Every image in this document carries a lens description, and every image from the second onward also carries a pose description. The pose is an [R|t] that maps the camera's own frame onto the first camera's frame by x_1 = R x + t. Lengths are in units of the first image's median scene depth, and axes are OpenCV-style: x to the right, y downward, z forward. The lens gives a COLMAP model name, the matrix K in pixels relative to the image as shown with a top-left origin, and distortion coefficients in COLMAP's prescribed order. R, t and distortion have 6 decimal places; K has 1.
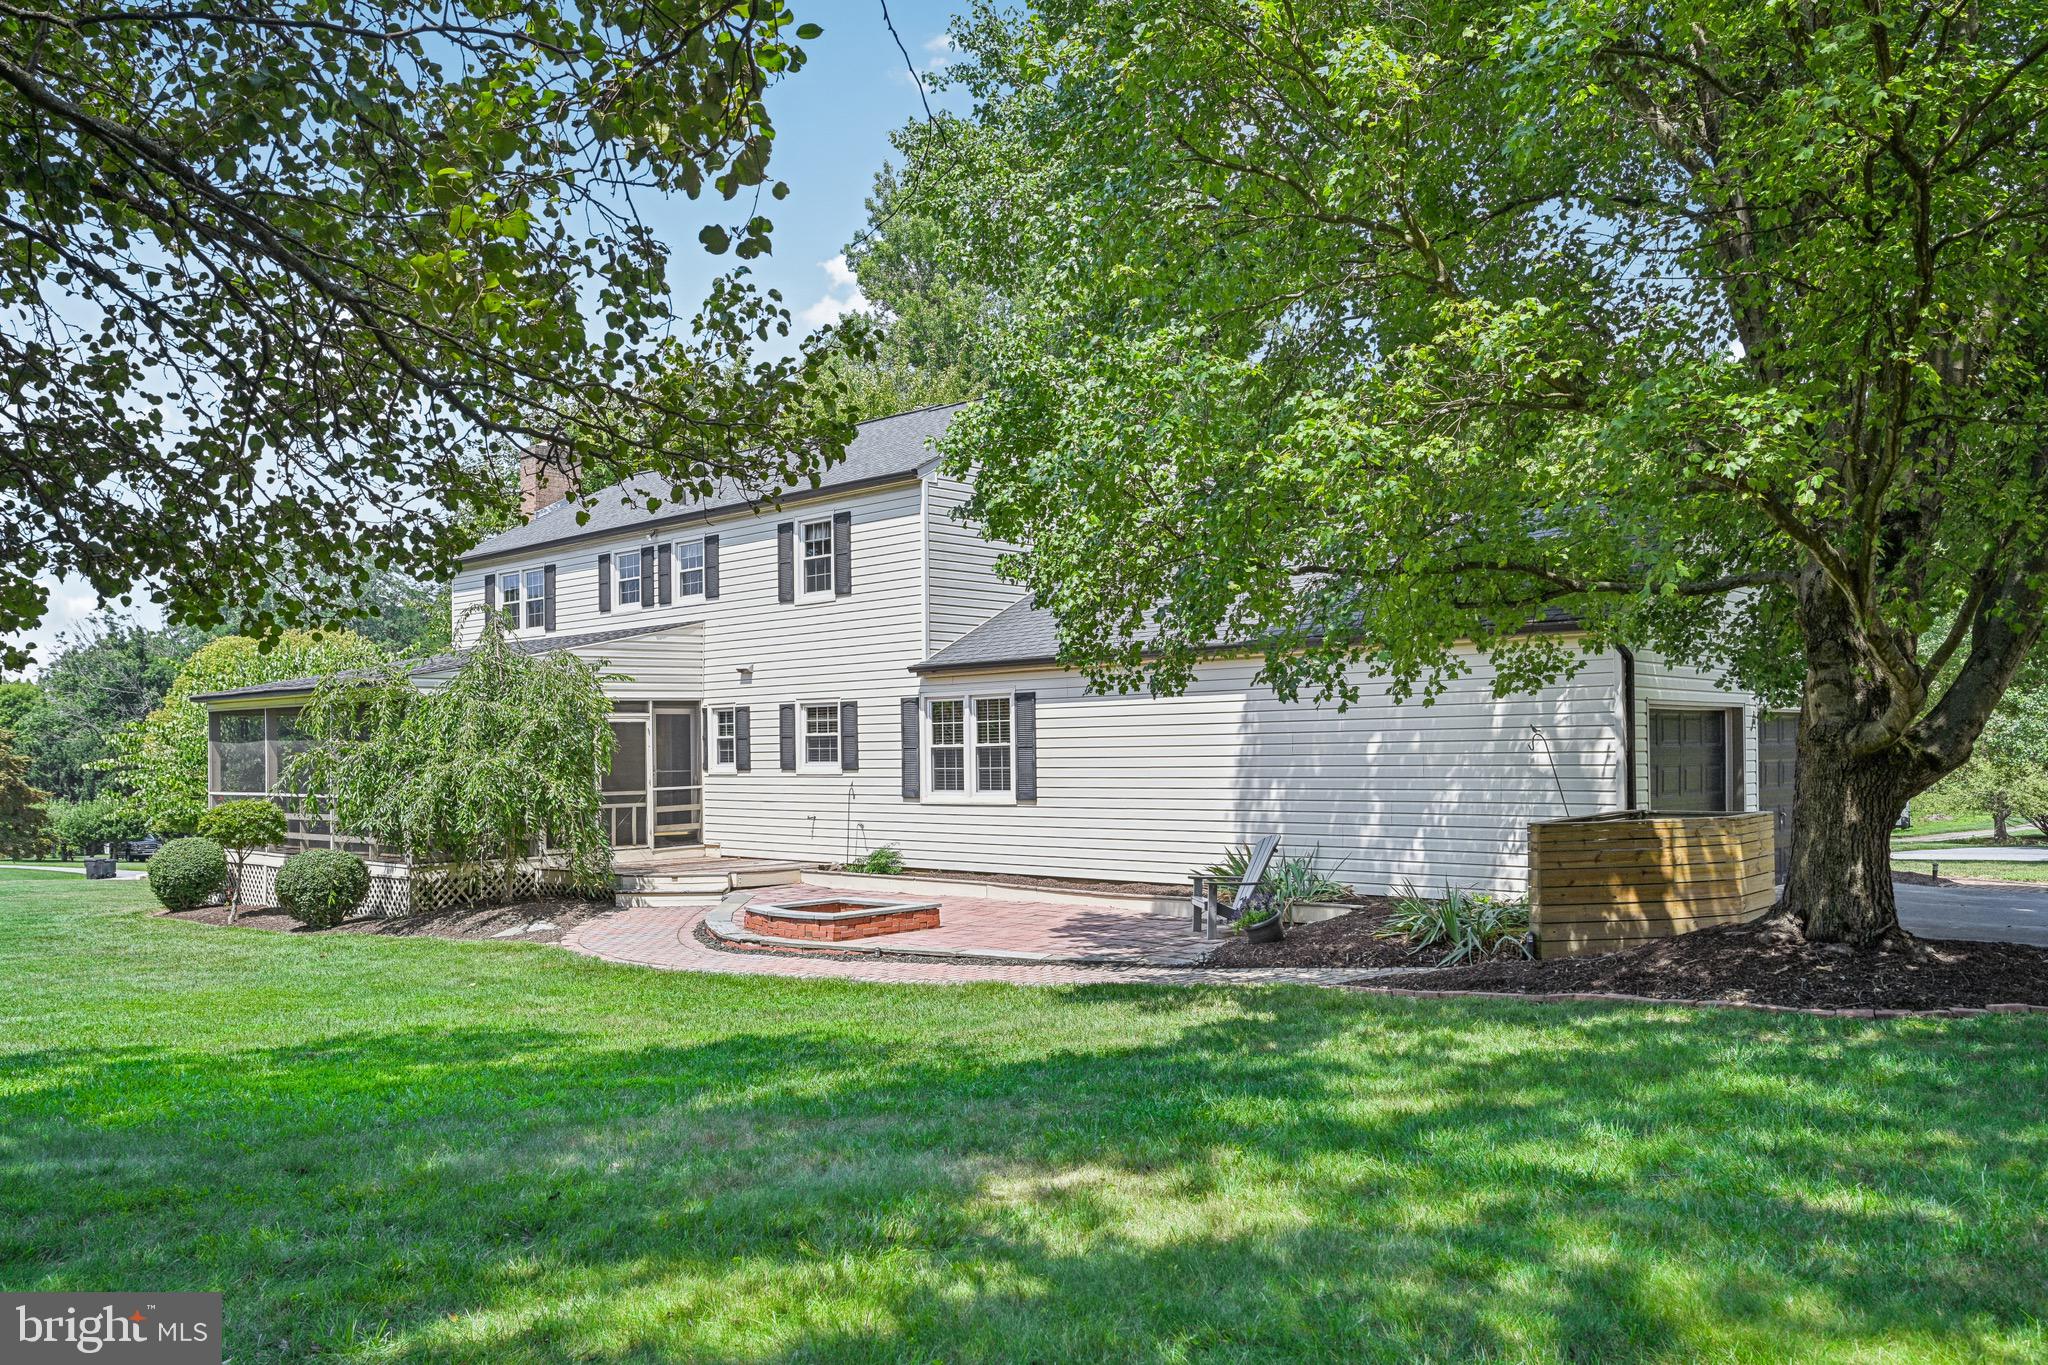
lens RADIAL K [[1517.9, 0, 990.3], [0, 1517.9, 718.3], [0, 0, 1]] dist [-0.017958, 0.012836]
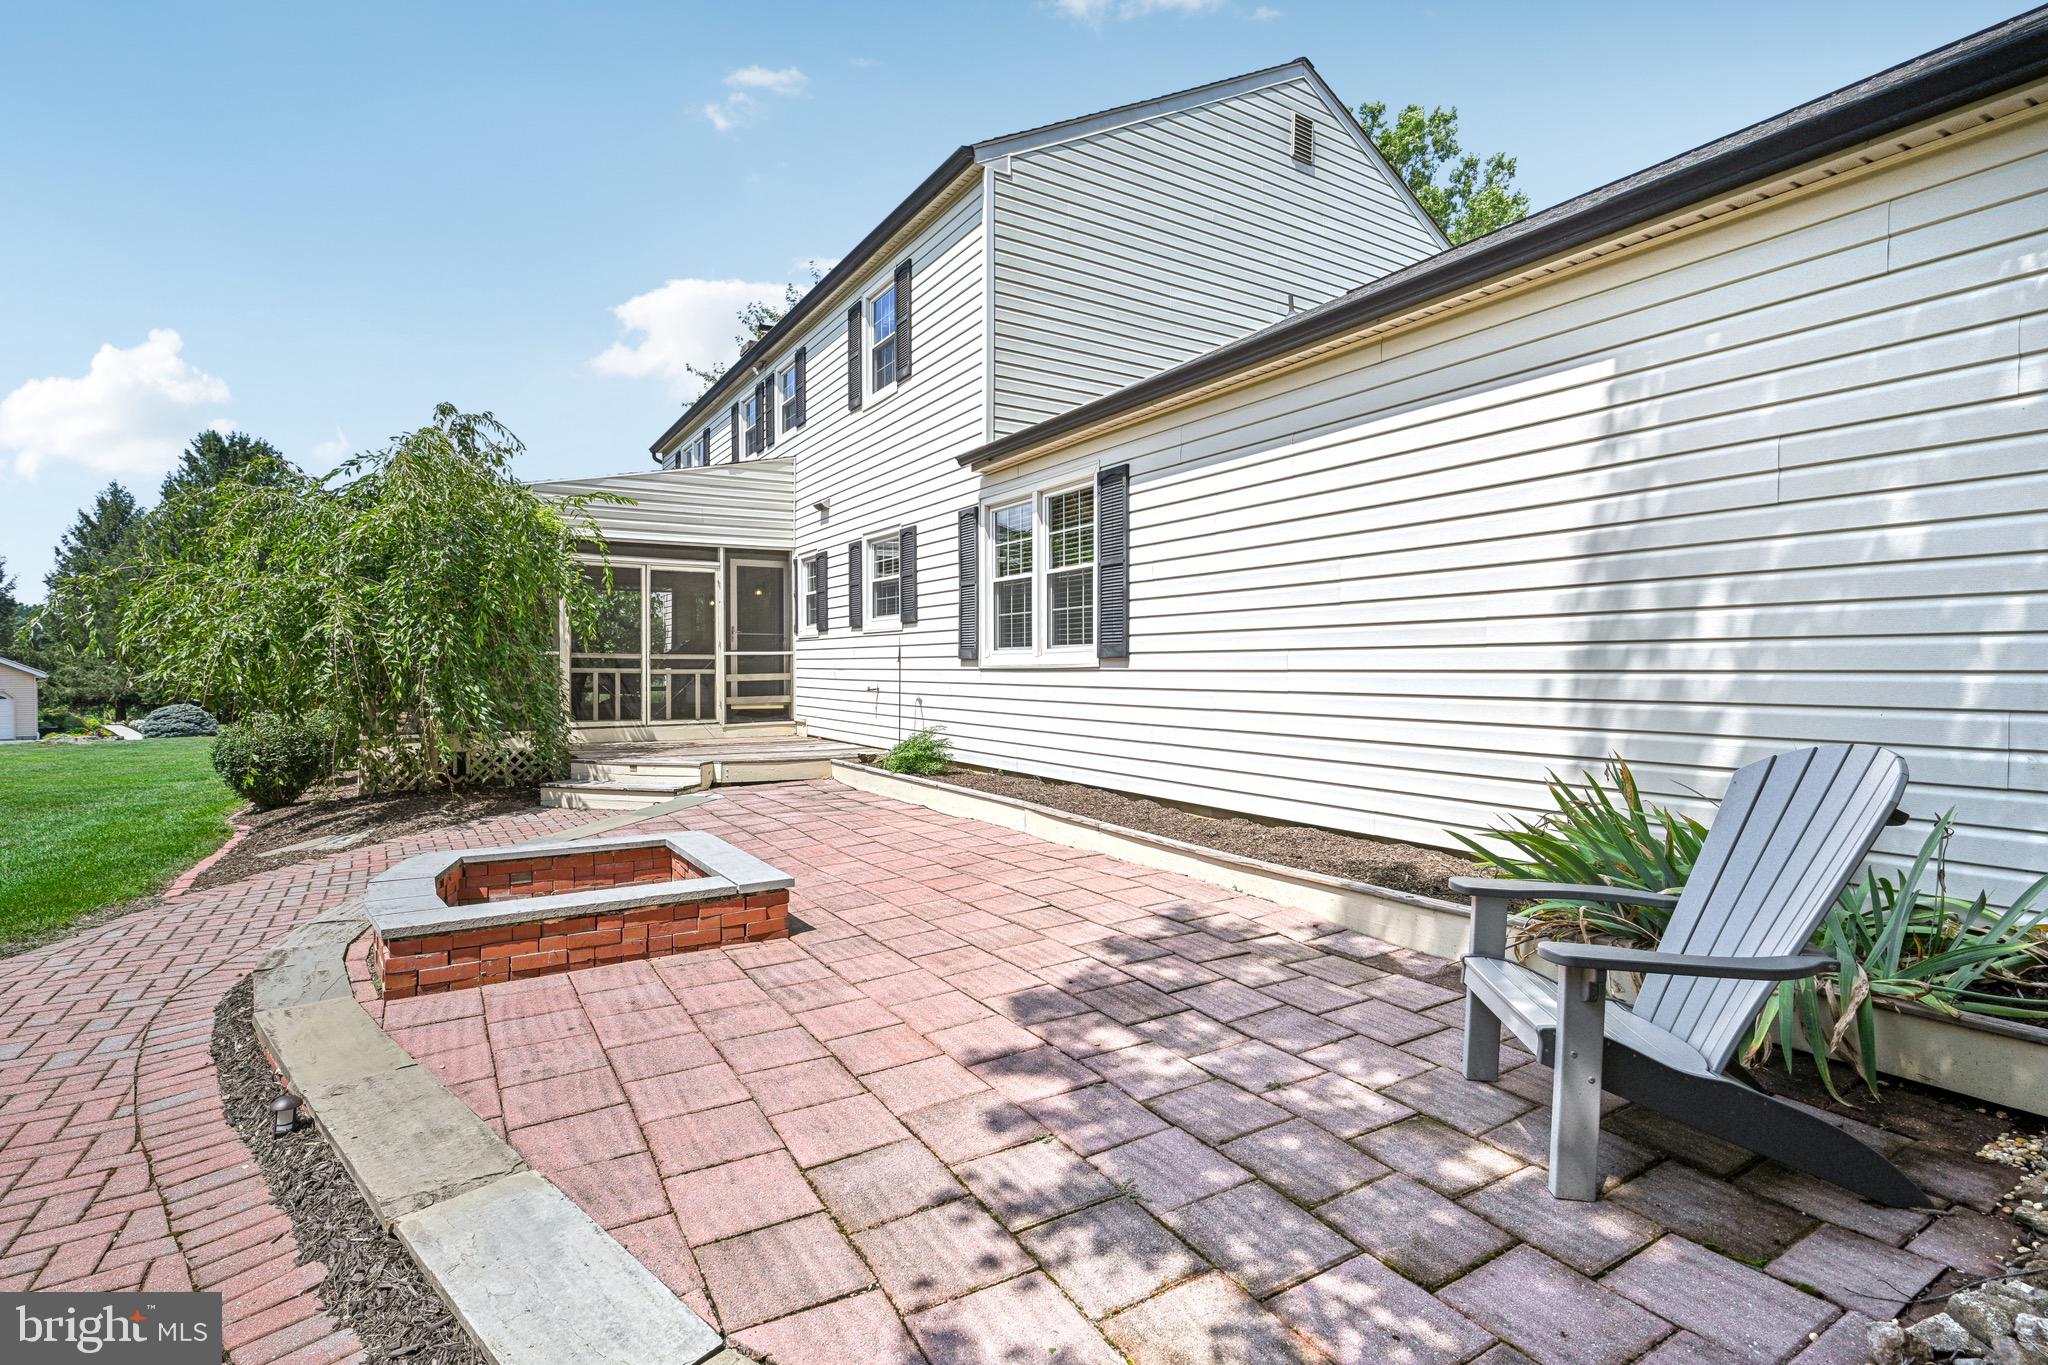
lens RADIAL K [[937.6, 0, 1016.3], [0, 937.6, 666.0], [0, 0, 1]] dist [0.002829, -0.001878]
pose [[0.969768, 0.016354, -0.243480, 0.068418], [-0.011224, 0.999685, 0.022441, 0.045649], [0.243771, -0.019030, 0.969646, 0.606826]]
